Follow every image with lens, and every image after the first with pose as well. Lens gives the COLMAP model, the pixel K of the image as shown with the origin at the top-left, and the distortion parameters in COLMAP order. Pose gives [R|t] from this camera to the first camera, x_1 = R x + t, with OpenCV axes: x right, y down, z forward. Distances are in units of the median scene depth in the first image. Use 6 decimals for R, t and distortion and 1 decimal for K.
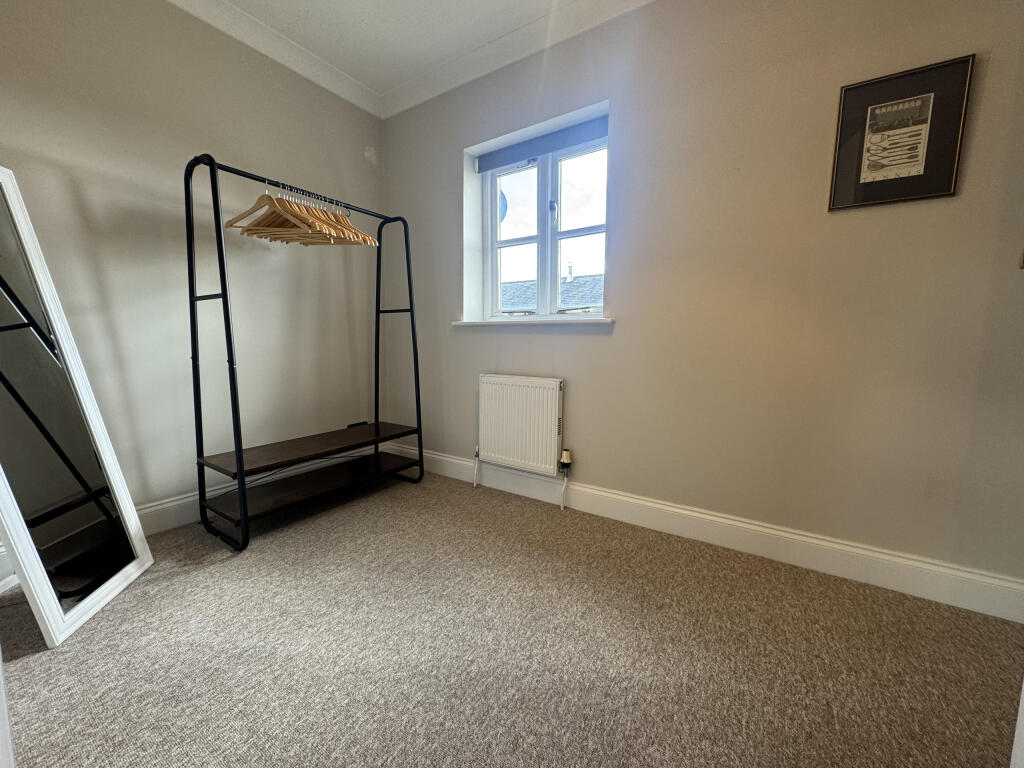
lens RADIAL K [[406.2, 0, 508.9], [0, 406.2, 381.5], [0, 0, 1]] dist [-0.000999, 0.000472]
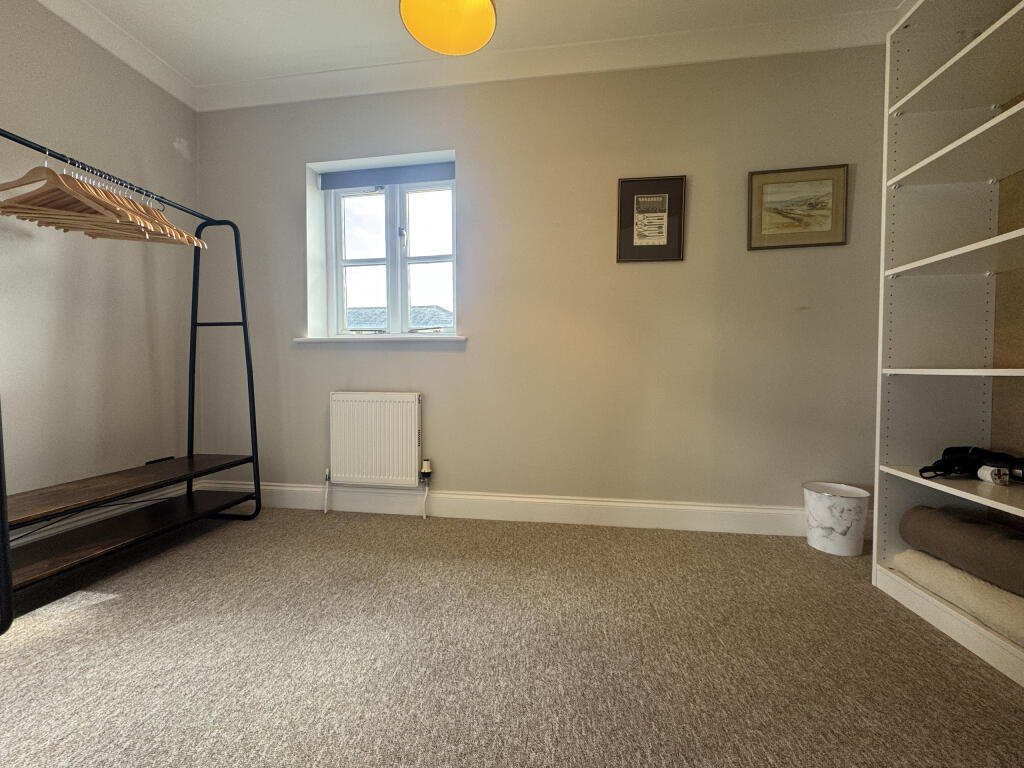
lens RADIAL K [[406.2, 0, 509.9], [0, 406.2, 378.5], [0, 0, 1]] dist [-0.000999, 0.000472]
pose [[0.905115, -0.014127, 0.424932, -0.113822], [0.049493, 0.996154, -0.072303, 0.048770], [-0.422276, 0.086474, 0.902333, -0.057794]]
